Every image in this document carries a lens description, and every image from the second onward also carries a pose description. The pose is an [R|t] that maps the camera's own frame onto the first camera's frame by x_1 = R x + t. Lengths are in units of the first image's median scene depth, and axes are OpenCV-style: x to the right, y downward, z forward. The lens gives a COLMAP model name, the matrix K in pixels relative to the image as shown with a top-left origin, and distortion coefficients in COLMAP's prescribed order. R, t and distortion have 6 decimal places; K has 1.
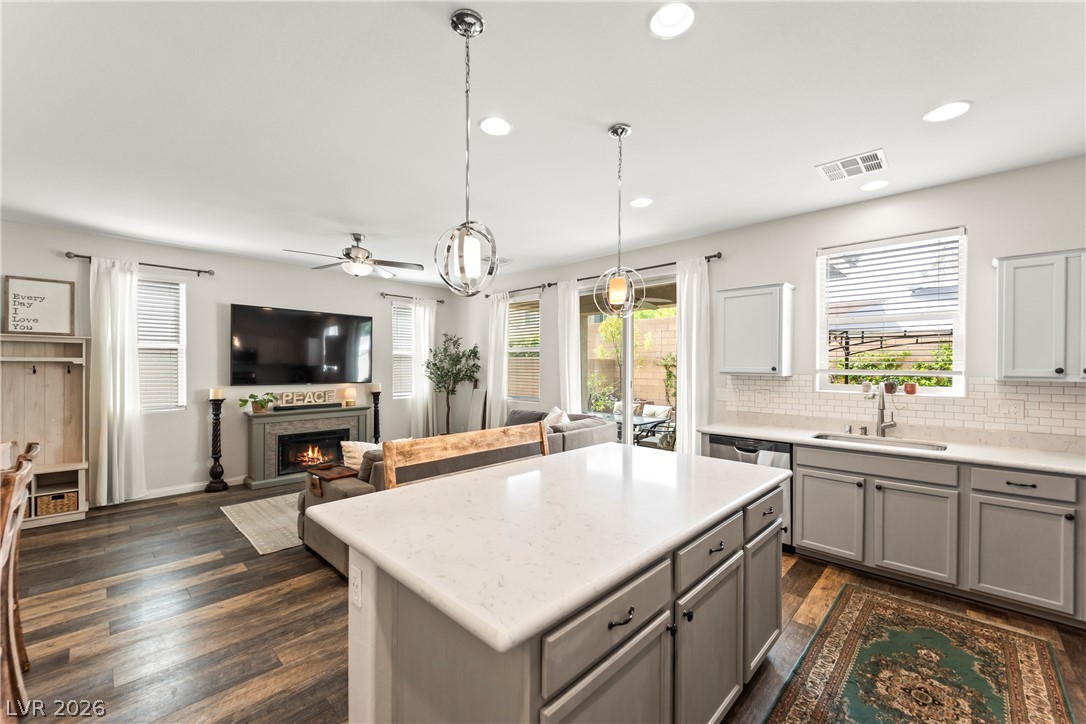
lens RADIAL K [[433.8, 0, 543.1], [0, 433.8, 370.2], [0, 0, 1]] dist [0.026652, -0.011464]
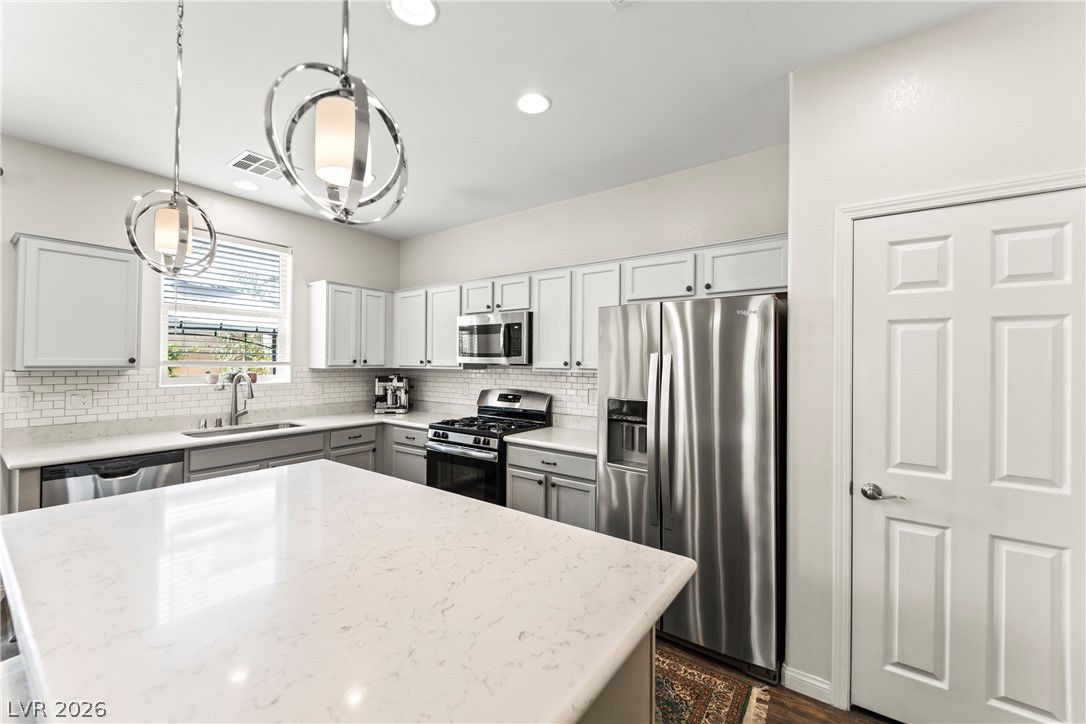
lens RADIAL K [[434.0, 0, 538.3], [0, 434.0, 357.8], [0, 0, 1]] dist [0.028967, -0.015691]
pose [[-0.132805, 0.001157, 0.991142, -0.386420], [0.001325, 0.999999, -0.000990, -0.007301], [-0.991141, 0.001182, -0.132806, 0.462126]]
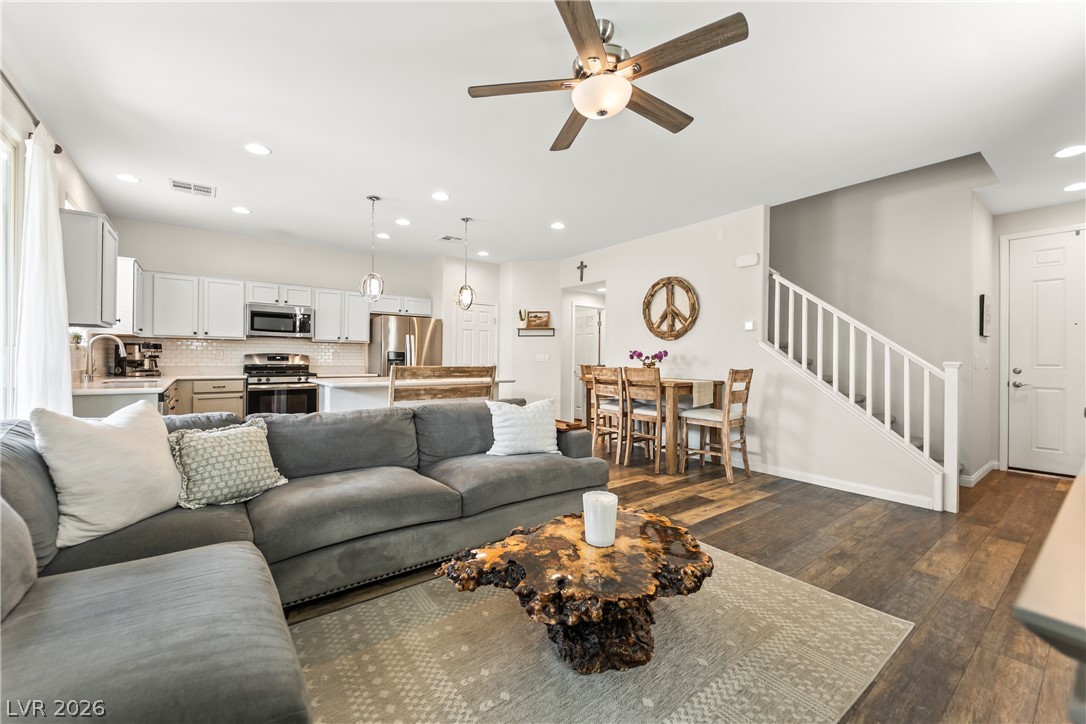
lens RADIAL K [[434.0, 0, 538.3], [0, 434.0, 357.8], [0, 0, 1]] dist [0.028967, -0.015691]
pose [[-0.987726, -0.010651, 0.155834, -0.627928], [-0.009817, 0.999933, 0.006124, 0.076883], [-0.155889, 0.004519, -0.987764, 2.131832]]
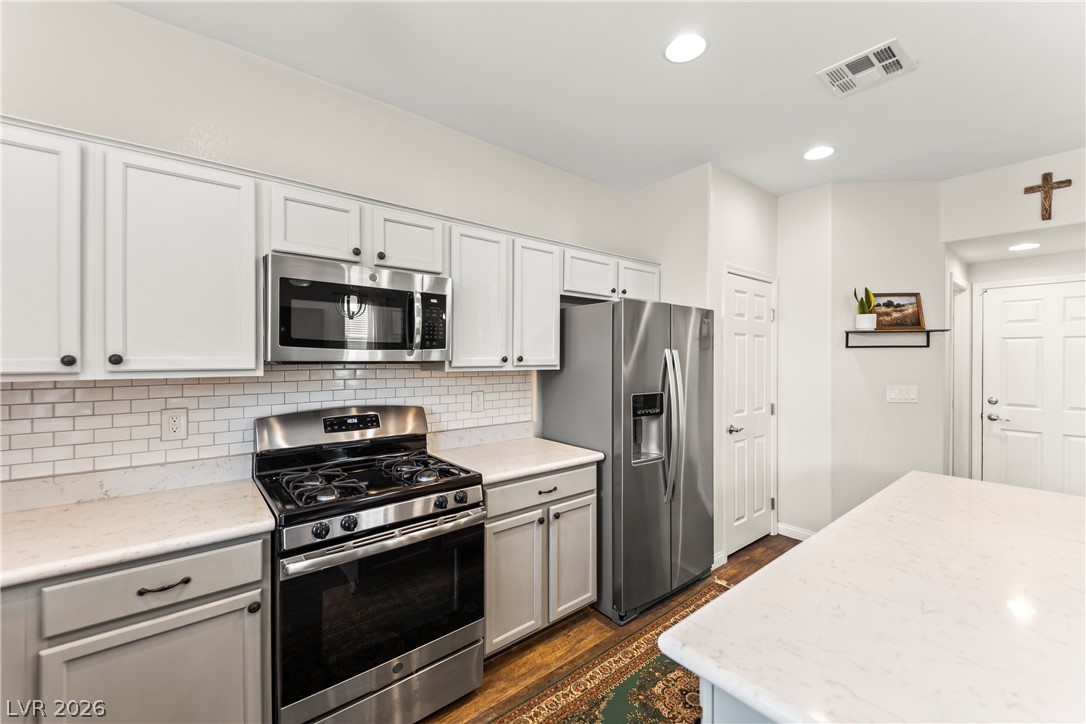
lens RADIAL K [[429.5, 0, 535.2], [0, 429.5, 358.5], [0, 0, 1]] dist [0.030926, -0.014772]
pose [[-0.991694, -0.007060, 0.128422, 0.459494], [-0.005445, 0.999902, 0.012923, -0.006603], [-0.128501, 0.012116, -0.991635, 1.006277]]
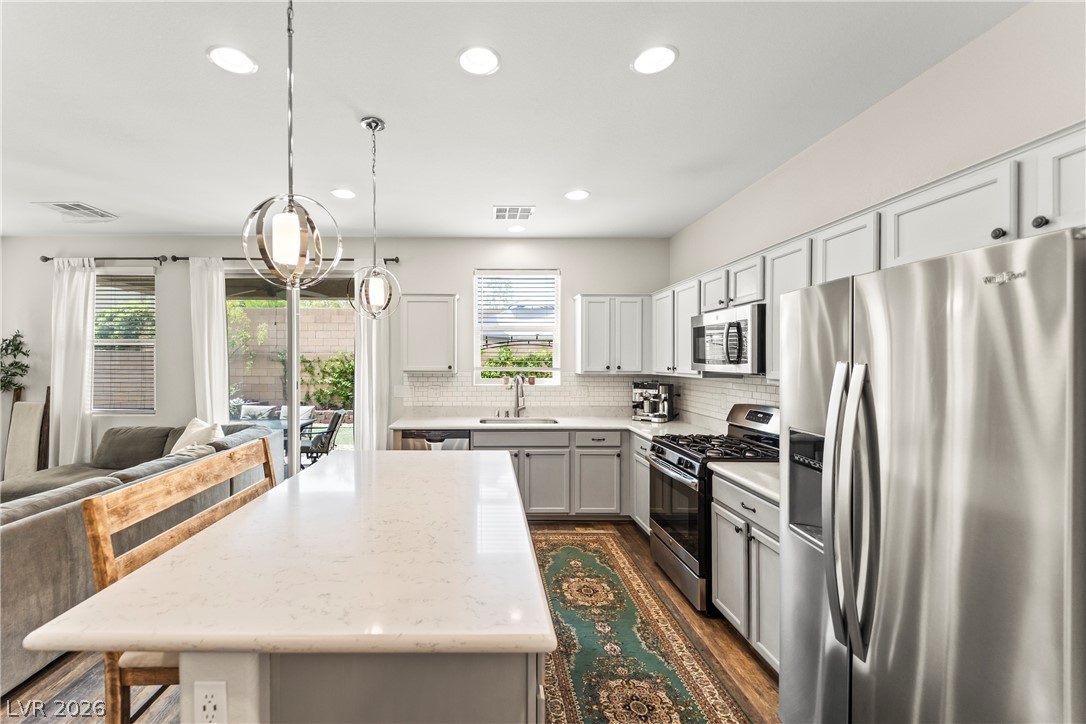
lens RADIAL K [[449.4, 0, 487.3], [0, 449.4, 364.4], [0, 0, 1]] dist [0.033342, -0.017212]
pose [[0.717244, -0.009059, 0.696763, -0.270297], [0.008554, 0.999955, 0.004195, -0.017716], [-0.696769, 0.002951, 0.717289, 0.087632]]
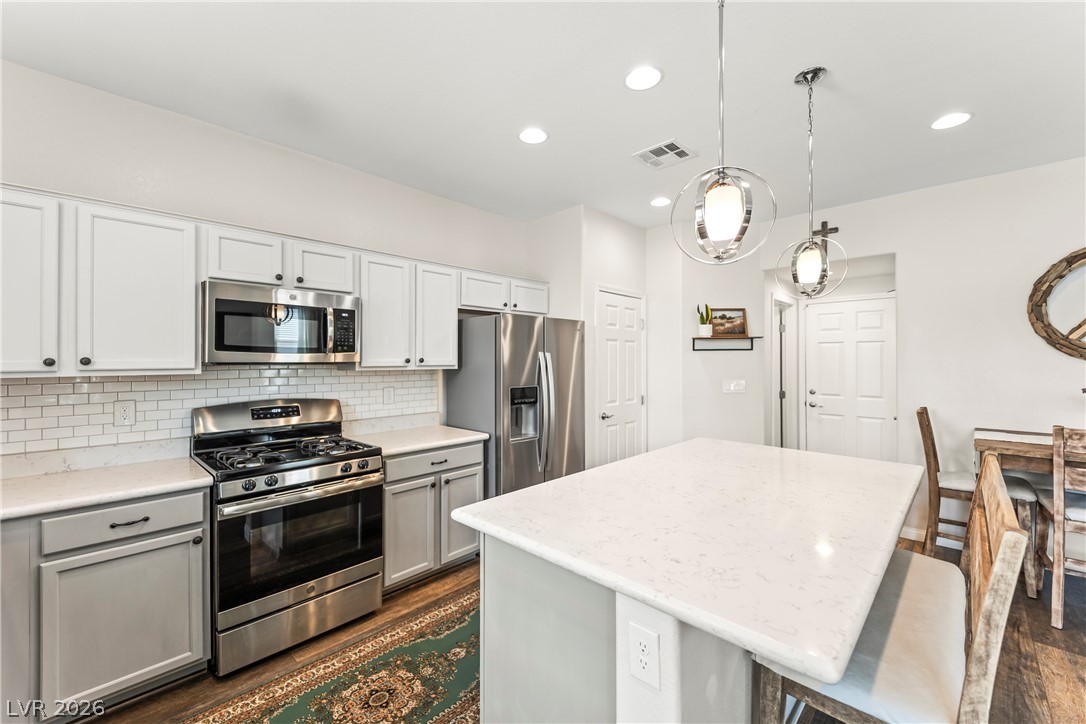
lens RADIAL K [[434.0, 0, 538.3], [0, 434.0, 357.8], [0, 0, 1]] dist [0.028967, -0.015691]
pose [[-0.999969, -0.002495, 0.007468, 0.315387], [-0.002454, 0.999982, 0.005483, -0.007056], [-0.007481, 0.005464, -0.999957, 1.218906]]
